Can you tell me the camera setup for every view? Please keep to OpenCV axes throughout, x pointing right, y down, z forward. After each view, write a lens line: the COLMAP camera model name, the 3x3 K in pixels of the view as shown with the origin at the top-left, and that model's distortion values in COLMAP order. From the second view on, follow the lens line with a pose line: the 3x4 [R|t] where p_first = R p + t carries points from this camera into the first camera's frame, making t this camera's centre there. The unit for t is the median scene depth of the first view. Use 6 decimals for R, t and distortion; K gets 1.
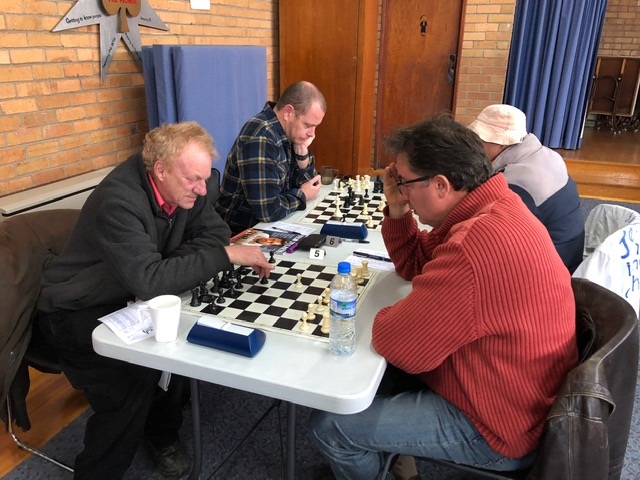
lens RADIAL K [[518.0, 0, 320.2], [0, 518.0, 240.5], [0, 0, 1]] dist [0.004622, 0.002741]
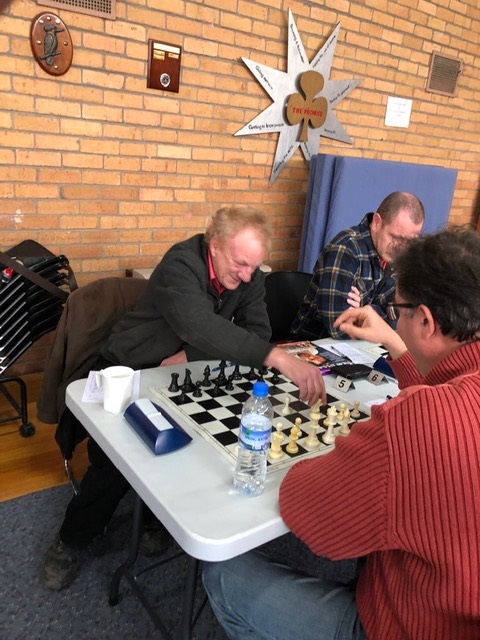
lens RADIAL K [[518.0, 0, 239.5], [0, 518.0, 320.2], [0, 0, 1]] dist [0.004622, 0.002741]
pose [[0.818044, 0.228247, -0.527928, 0.167922], [-0.272727, 0.962069, -0.006655, -0.014037], [0.506384, 0.149424, 0.849263, 0.111089]]
